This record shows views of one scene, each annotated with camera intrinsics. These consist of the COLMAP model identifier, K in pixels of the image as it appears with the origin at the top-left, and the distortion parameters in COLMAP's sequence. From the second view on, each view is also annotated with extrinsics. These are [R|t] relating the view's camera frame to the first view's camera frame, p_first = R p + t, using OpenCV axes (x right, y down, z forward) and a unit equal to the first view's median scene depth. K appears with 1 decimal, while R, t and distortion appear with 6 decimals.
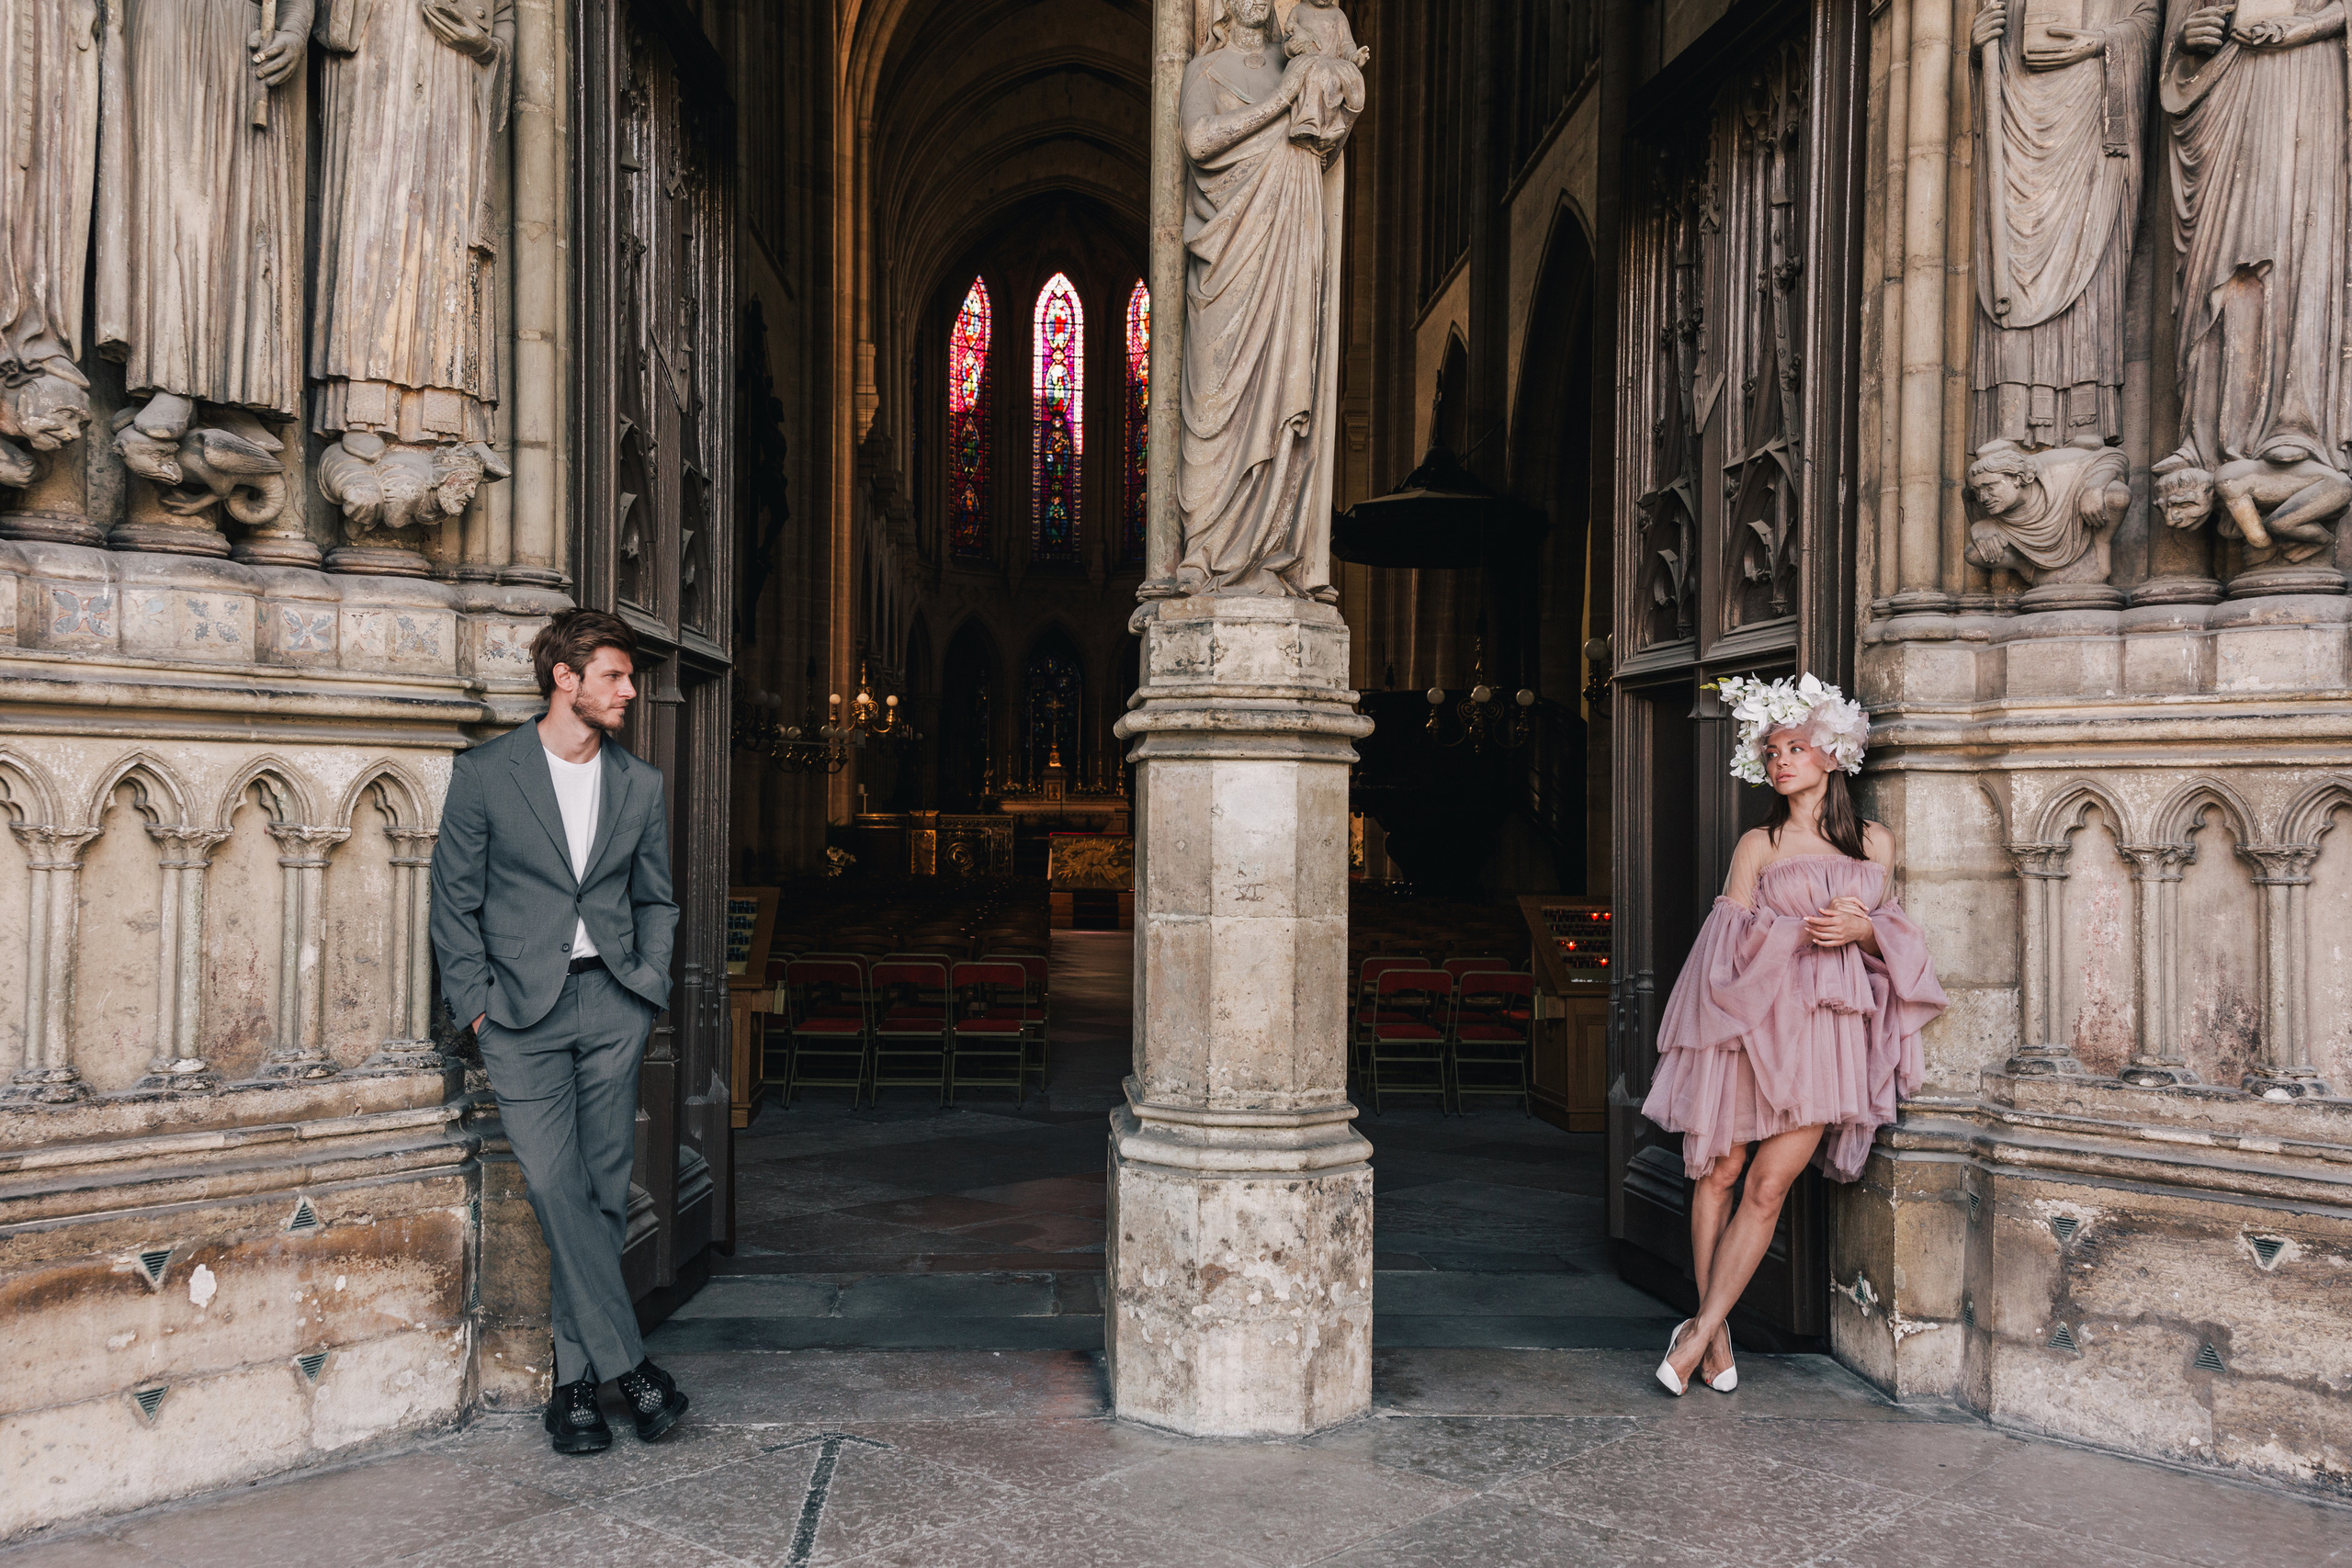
lens RADIAL K [[2199.7, 0, 1170.5], [0, 2199.7, 782.7], [0, 0, 1]] dist [0.153969, 0.047057]
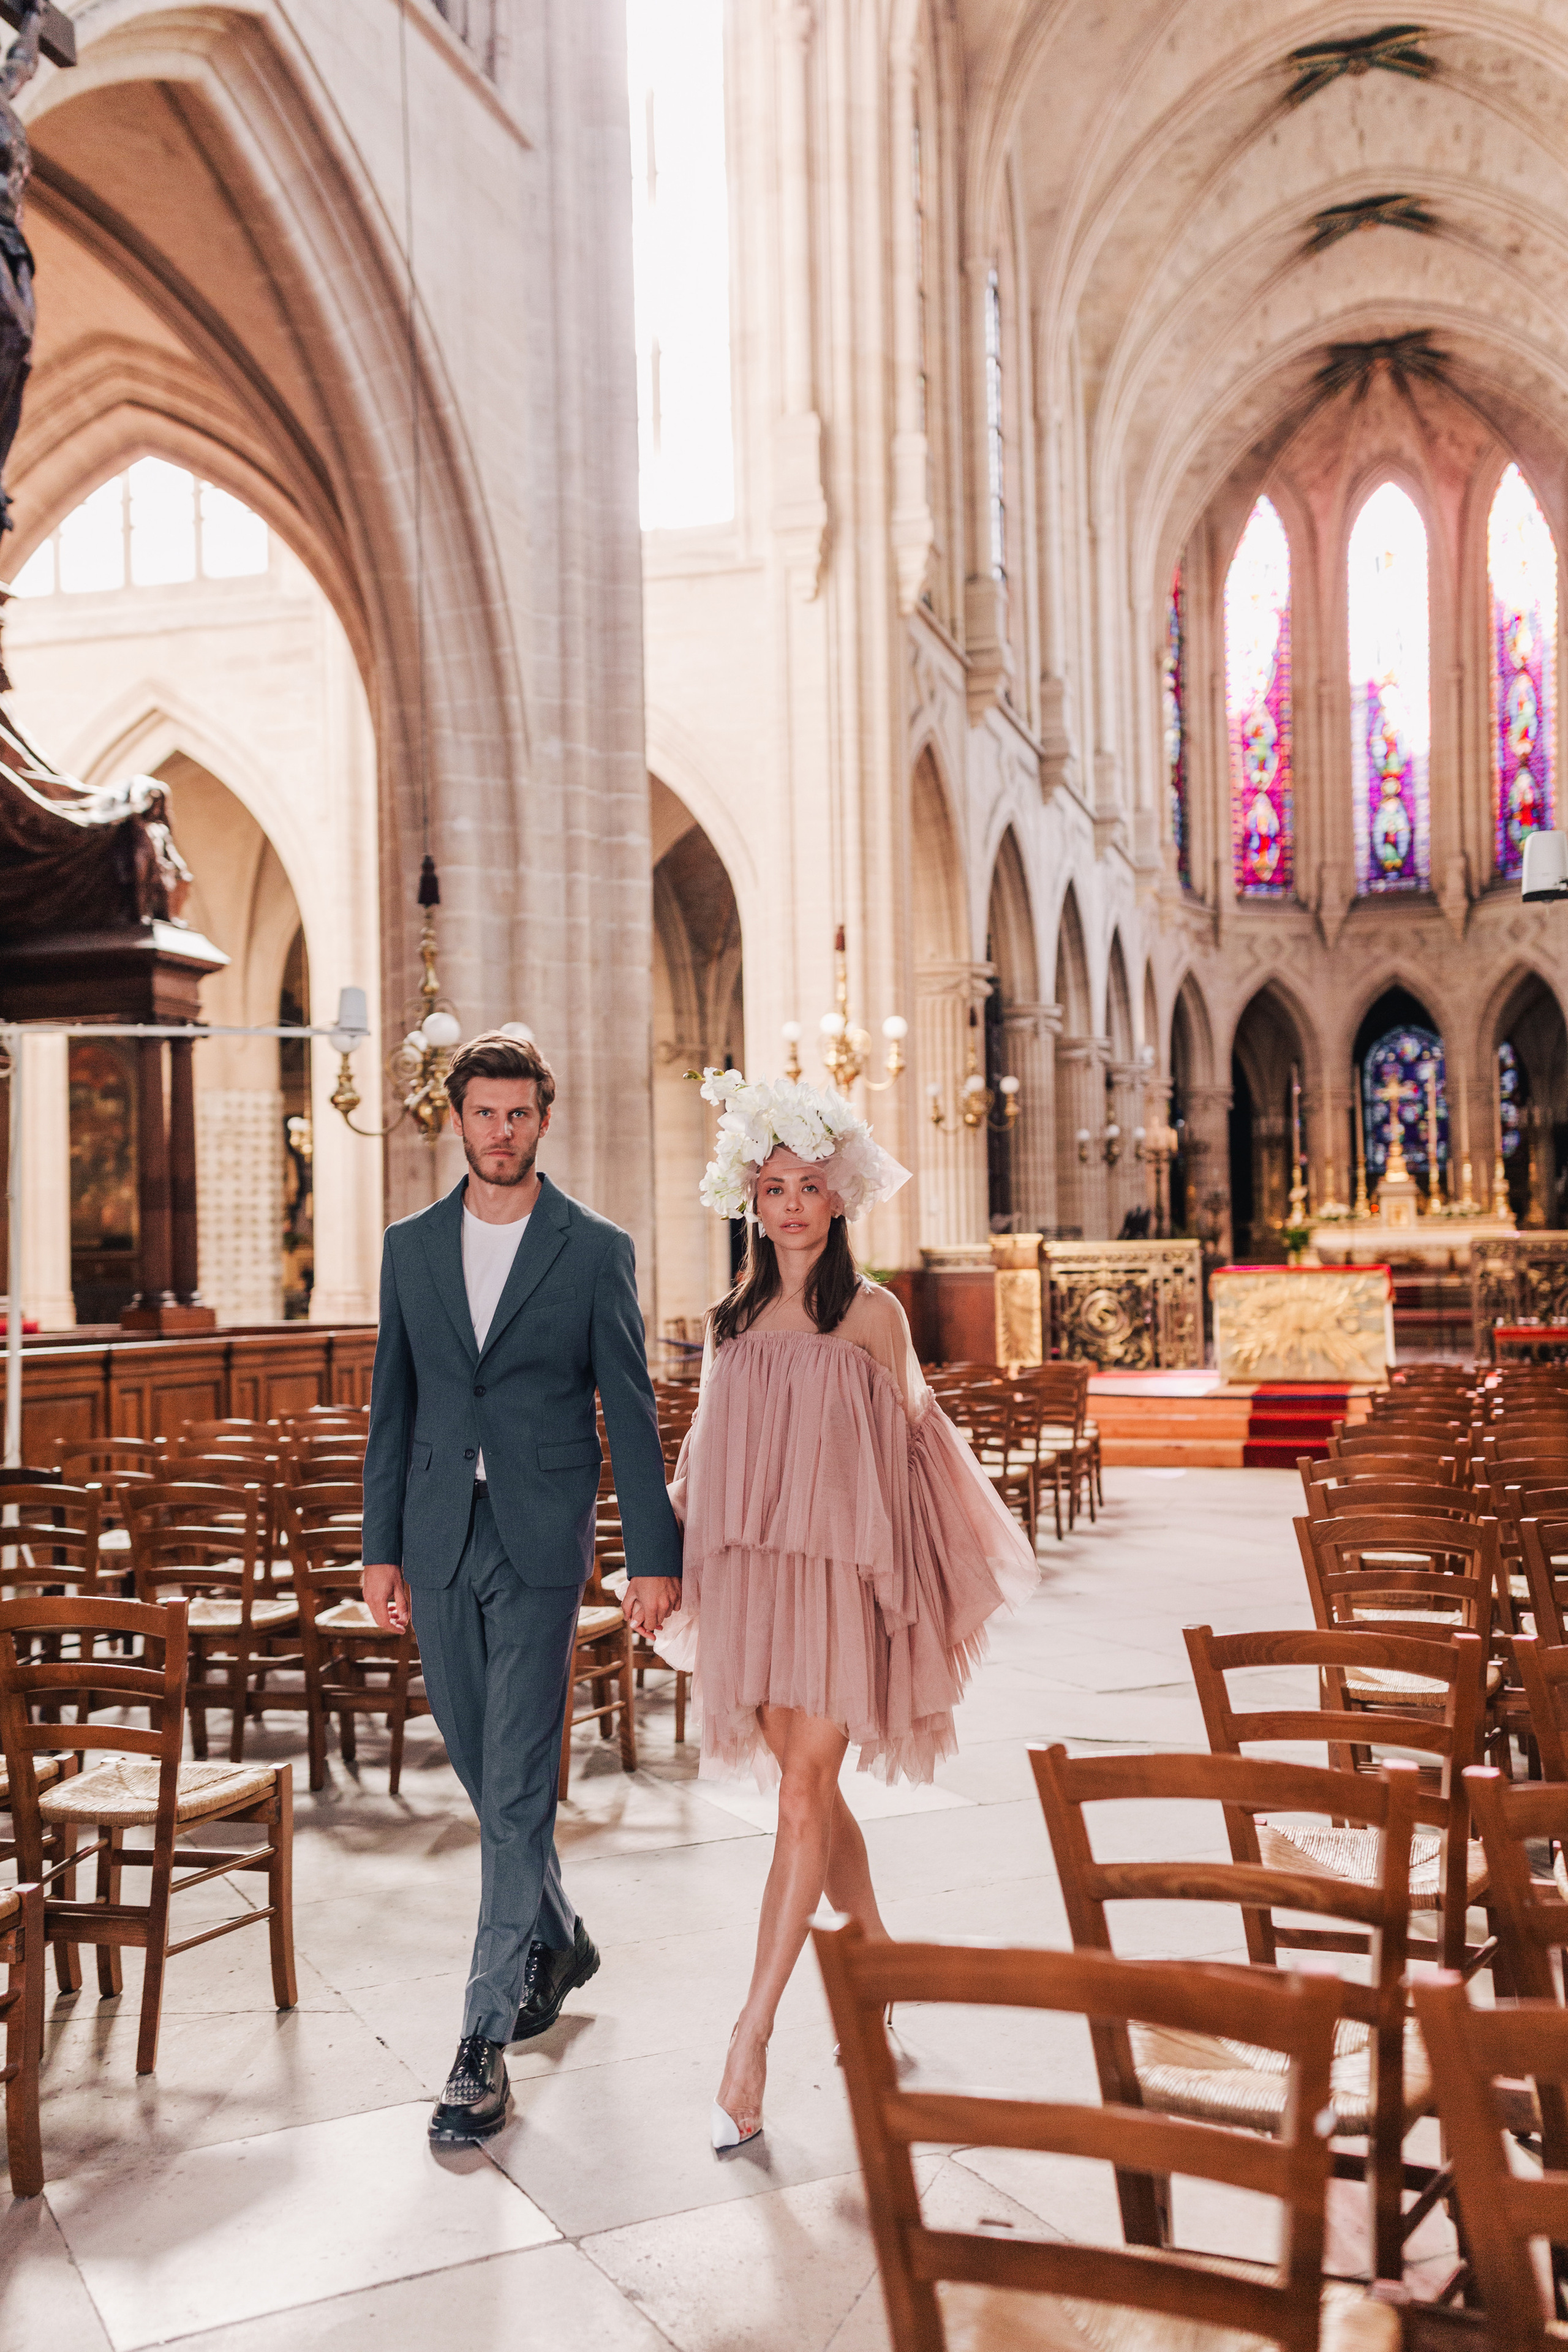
lens RADIAL K [[2199.9, 0, 780.3], [0, 2199.9, 1180.7], [0, 0, 1]] dist [0.153969, 0.047057]
pose [[0.931226, -0.048118, -0.361252, 0.255458], [0.038901, 0.998706, -0.032749, 0.107904], [0.362360, 0.016443, 0.931893, 3.417188]]
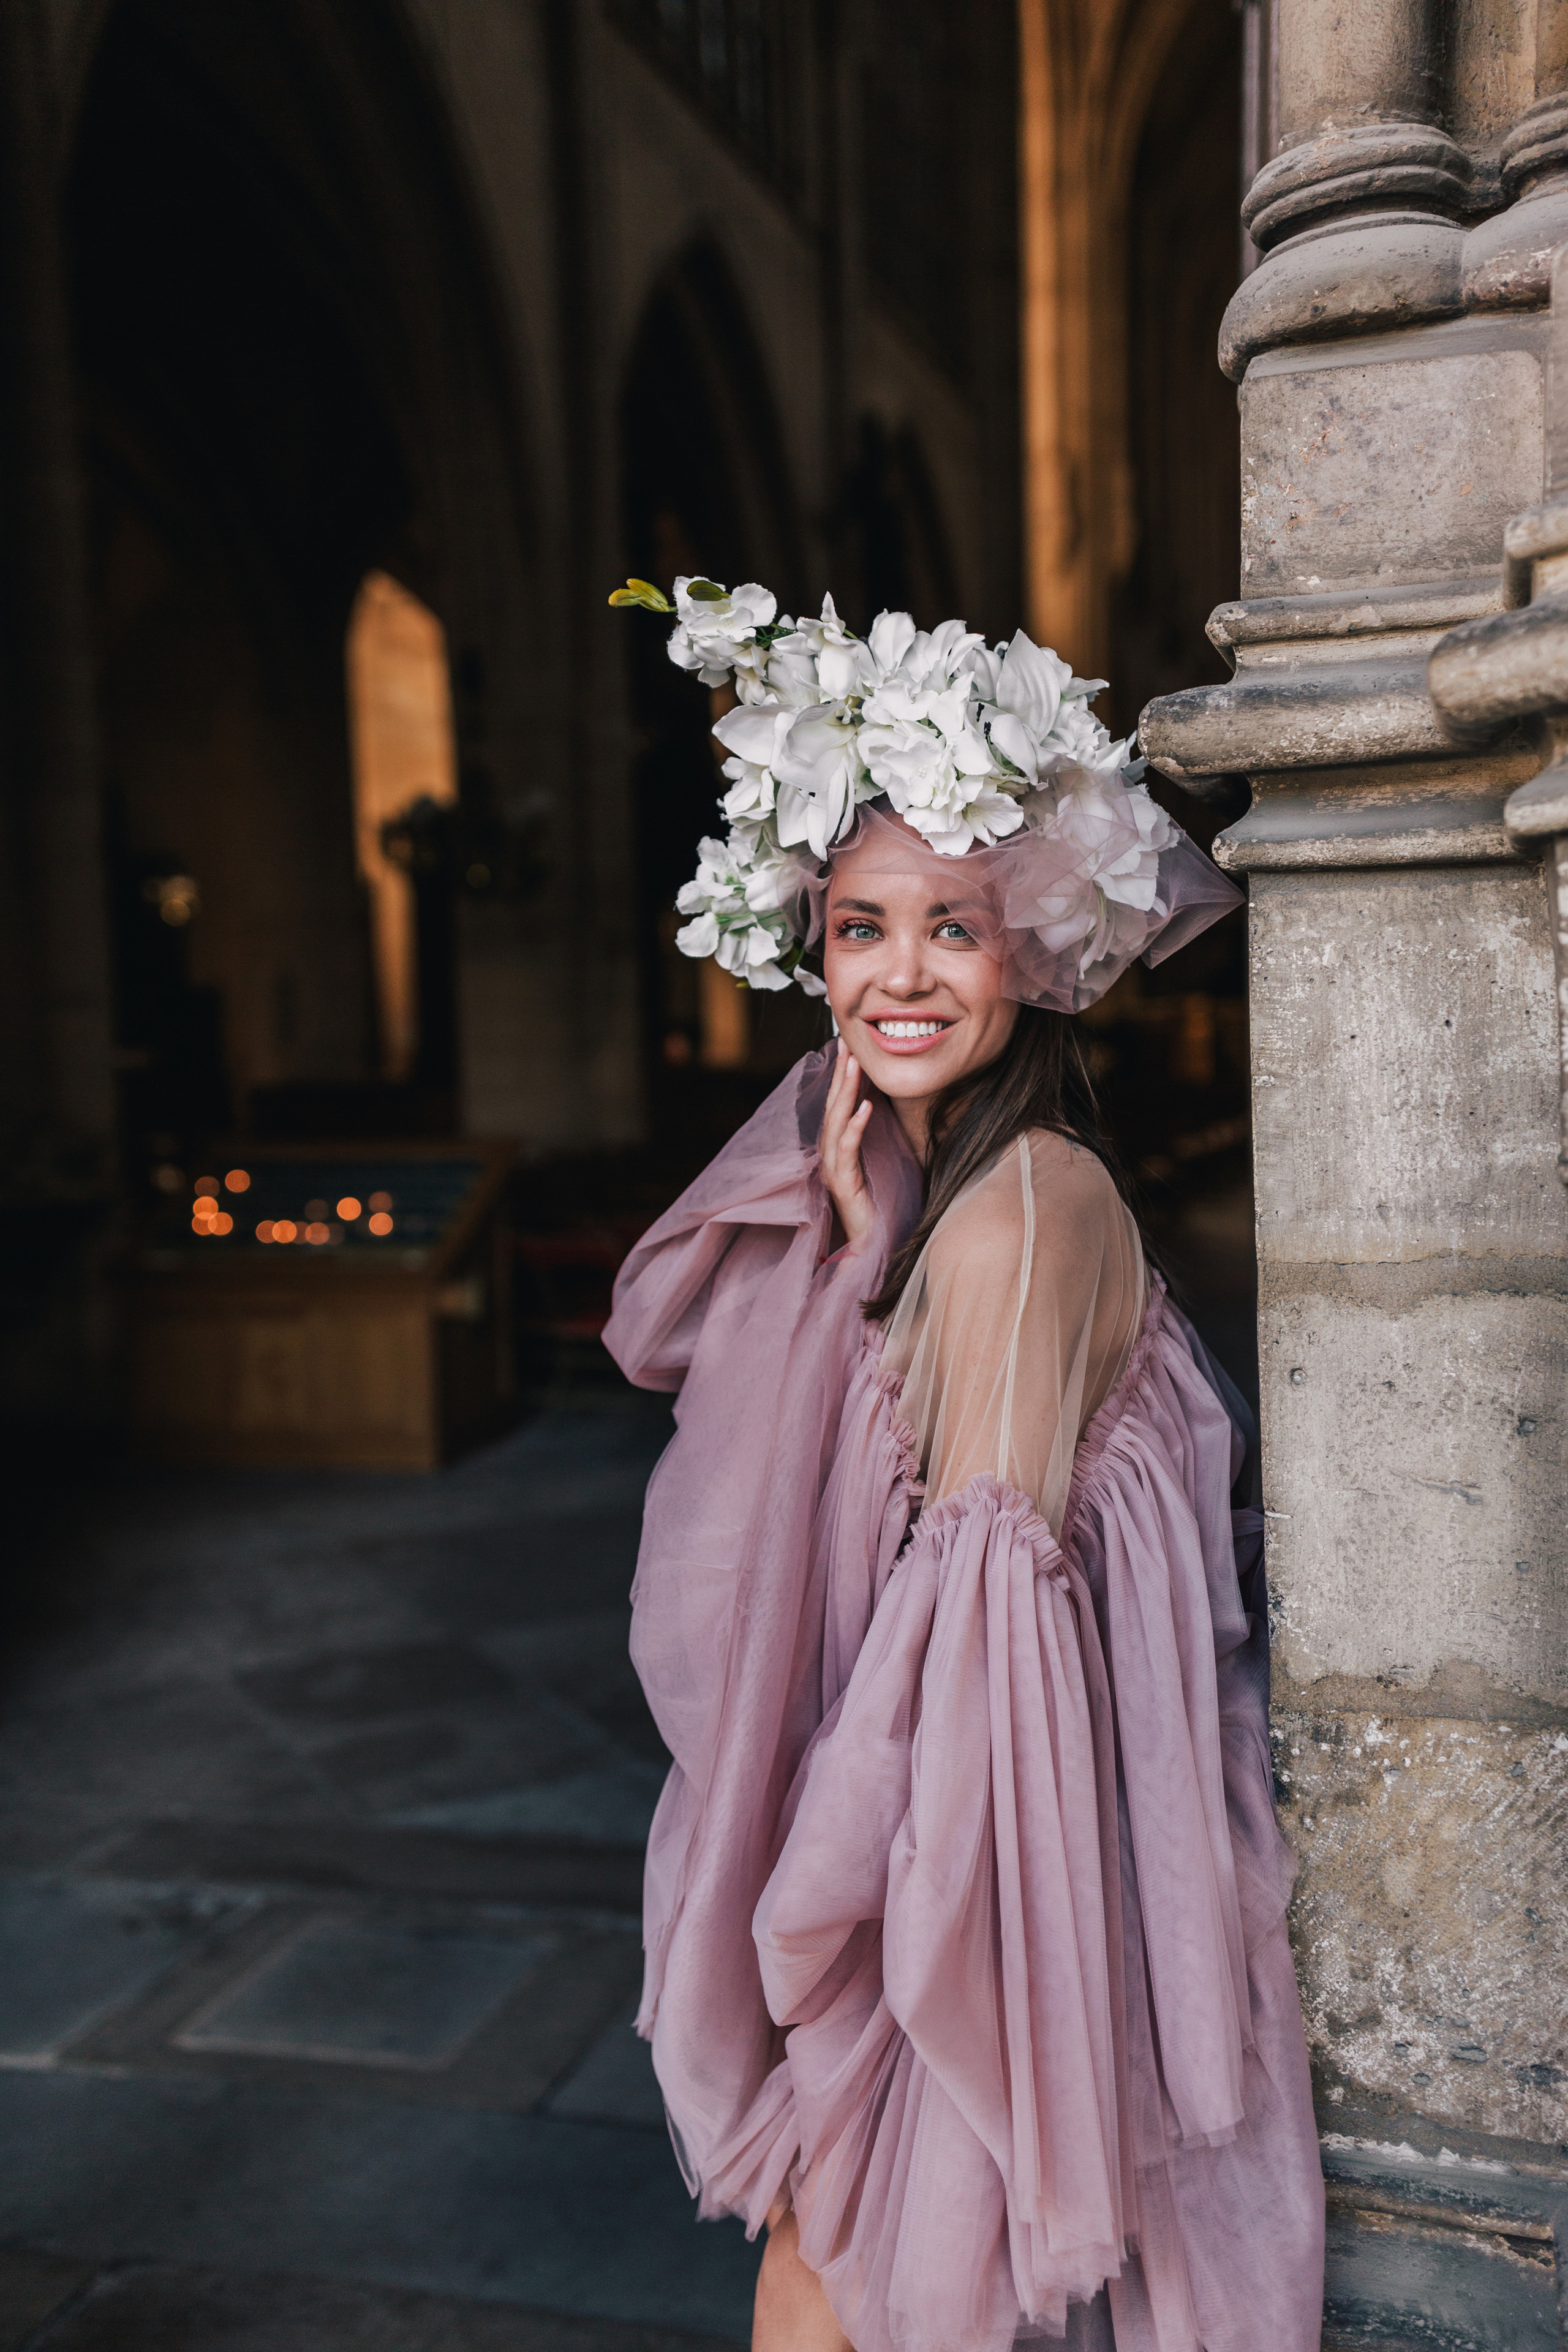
lens RADIAL K [[2217.0, 0, 784.9], [0, 2217.0, 1140.9], [0, 0, 1]] dist [0.155981, 0.040443]
pose [[0.934185, -0.019843, -0.356237, 0.397777], [0.047050, 0.996584, 0.067870, 0.005514], [0.353674, -0.080164, 0.931927, 0.794129]]
